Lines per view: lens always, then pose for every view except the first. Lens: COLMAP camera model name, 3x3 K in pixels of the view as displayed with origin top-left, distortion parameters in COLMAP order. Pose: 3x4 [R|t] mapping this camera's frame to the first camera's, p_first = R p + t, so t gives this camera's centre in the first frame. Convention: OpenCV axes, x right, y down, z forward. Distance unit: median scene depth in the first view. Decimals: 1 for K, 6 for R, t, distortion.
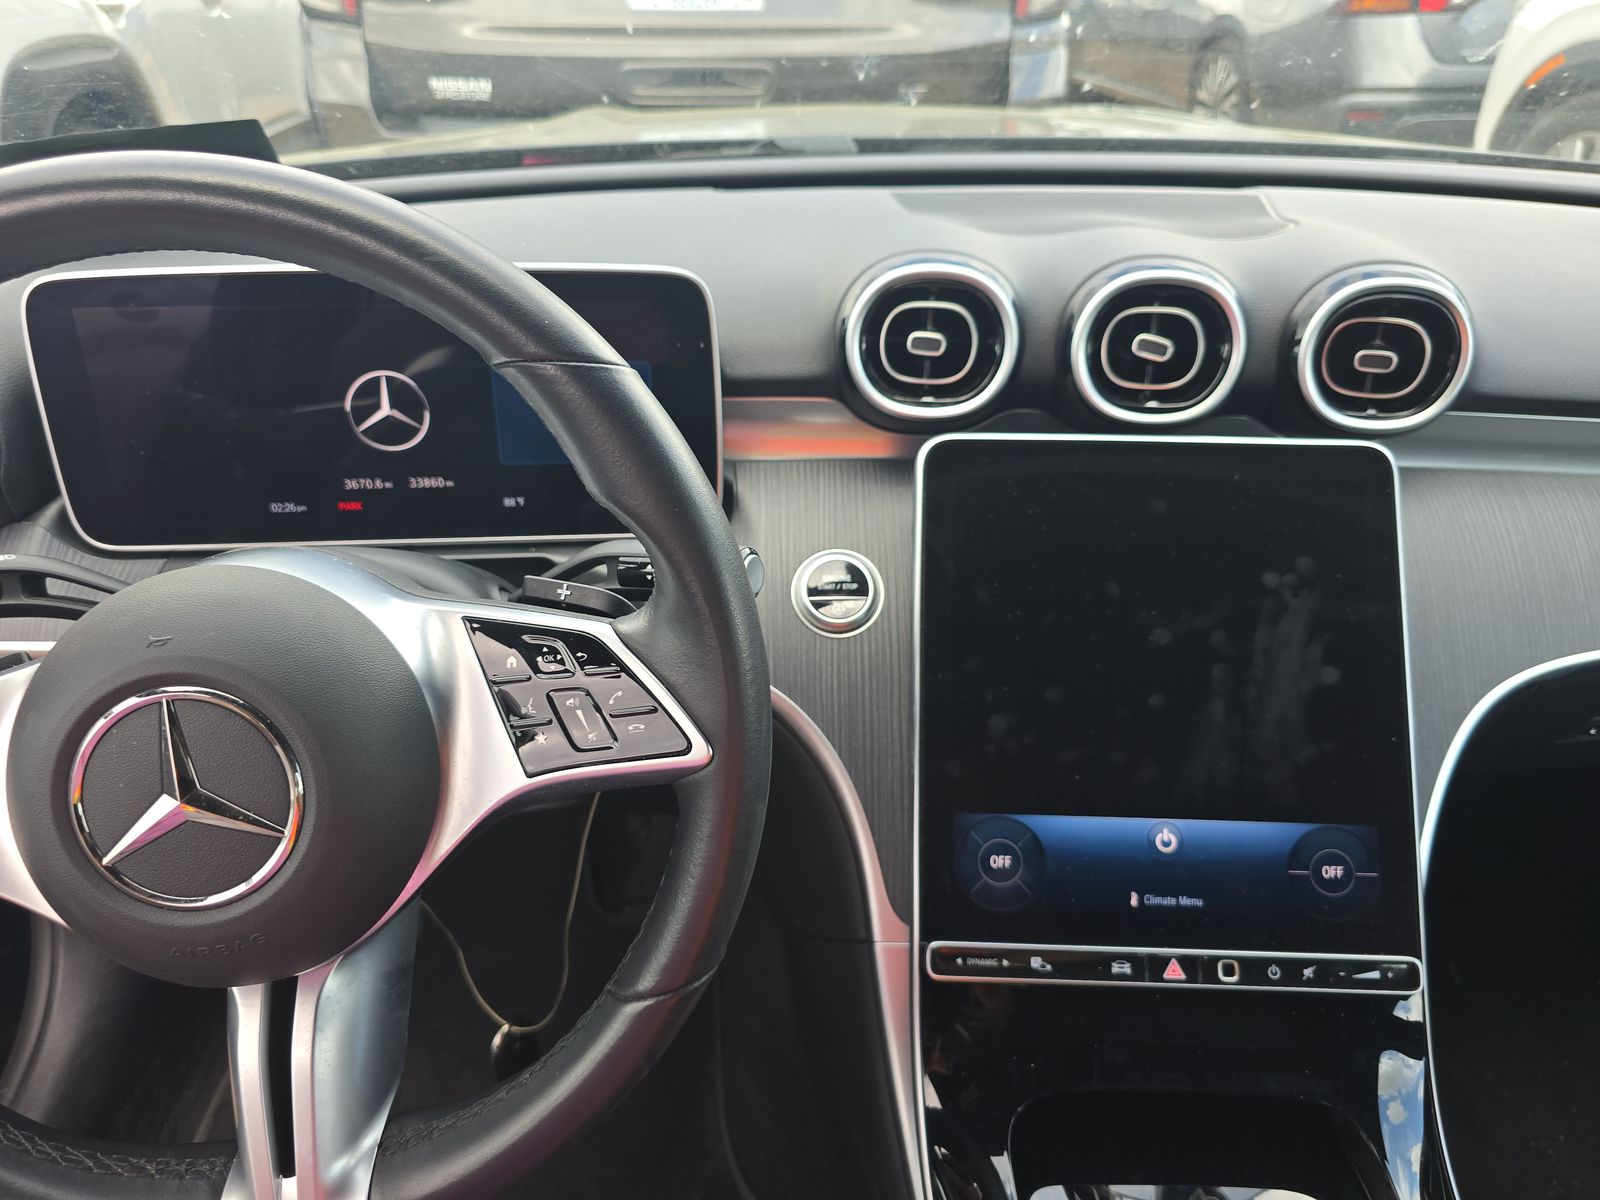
lens RADIAL K [[1050.9, 0, 800.0], [0, 1050.9, 600.0], [0, 0, 1]] dist [0.026300, -0.033500]
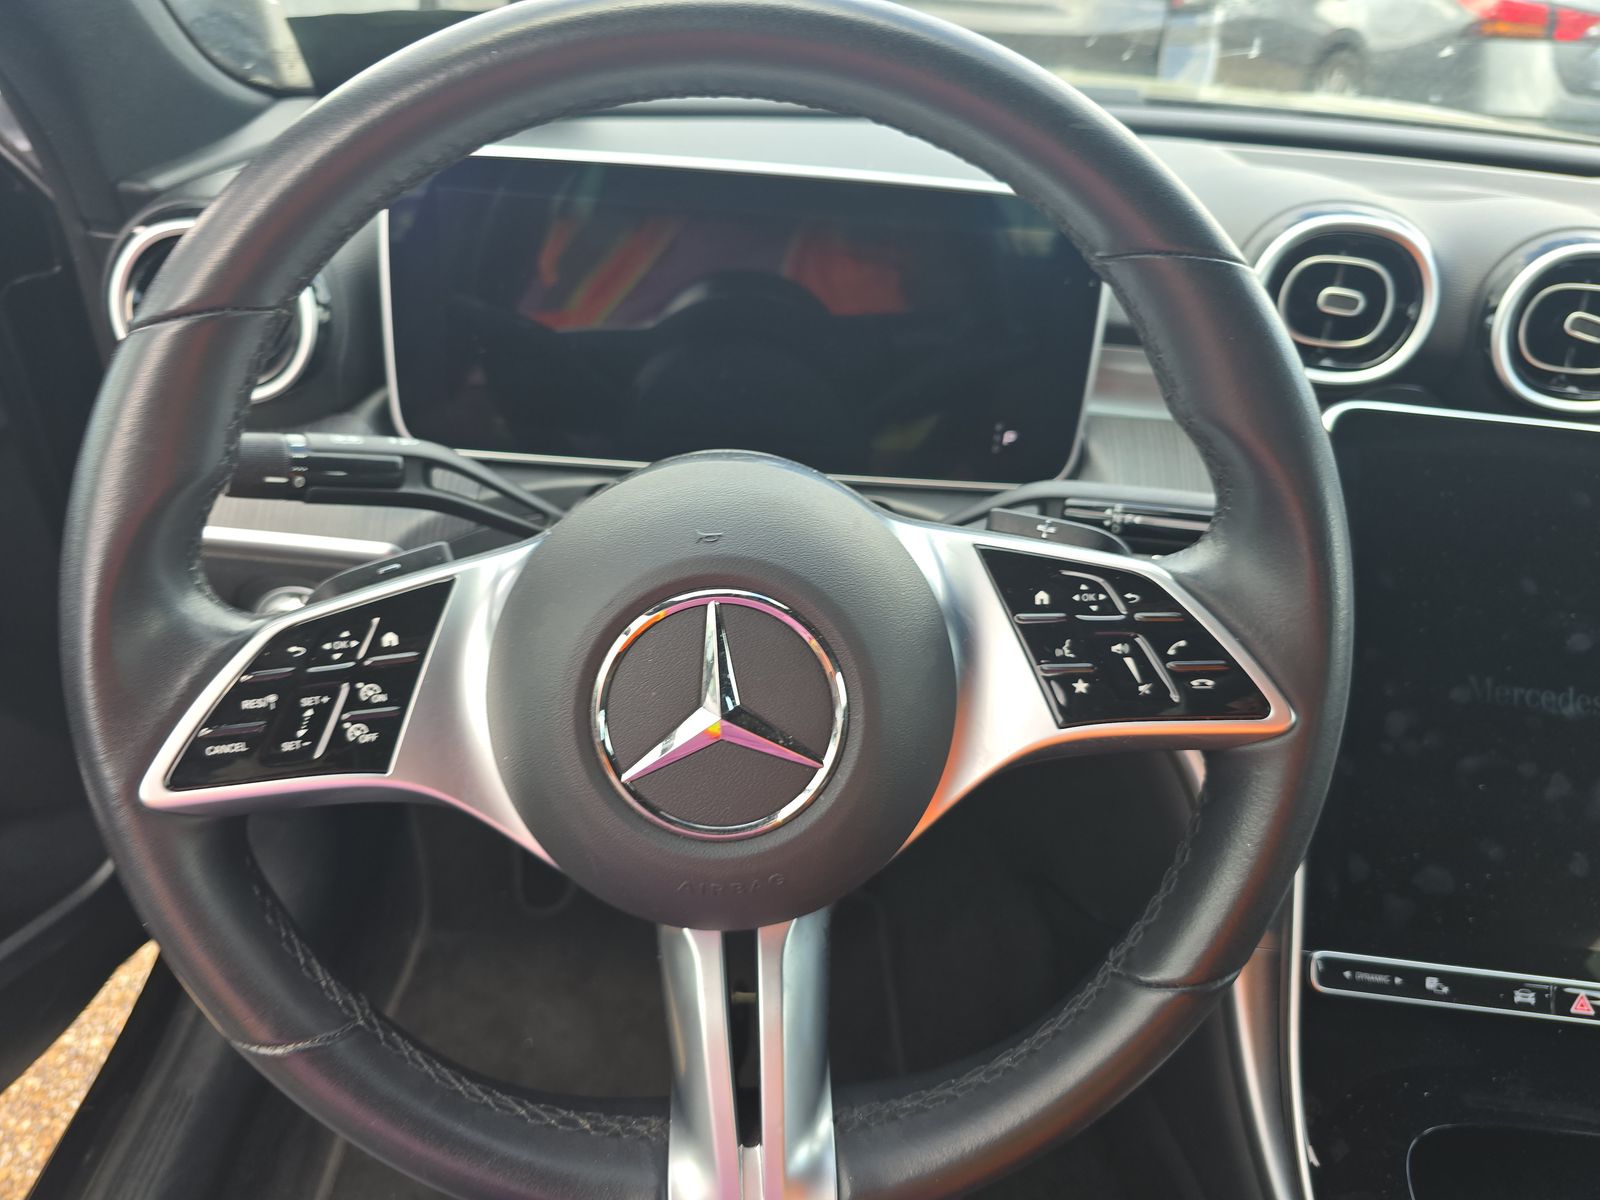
lens RADIAL K [[1050.9, 0, 800.0], [0, 1050.9, 600.0], [0, 0, 1]] dist [0.026300, -0.033500]
pose [[0.995974, 0.088152, -0.016278, -0.337202], [-0.087953, 0.996045, 0.012612, 0.049025], [0.017326, -0.011129, 0.999788, 0.077432]]
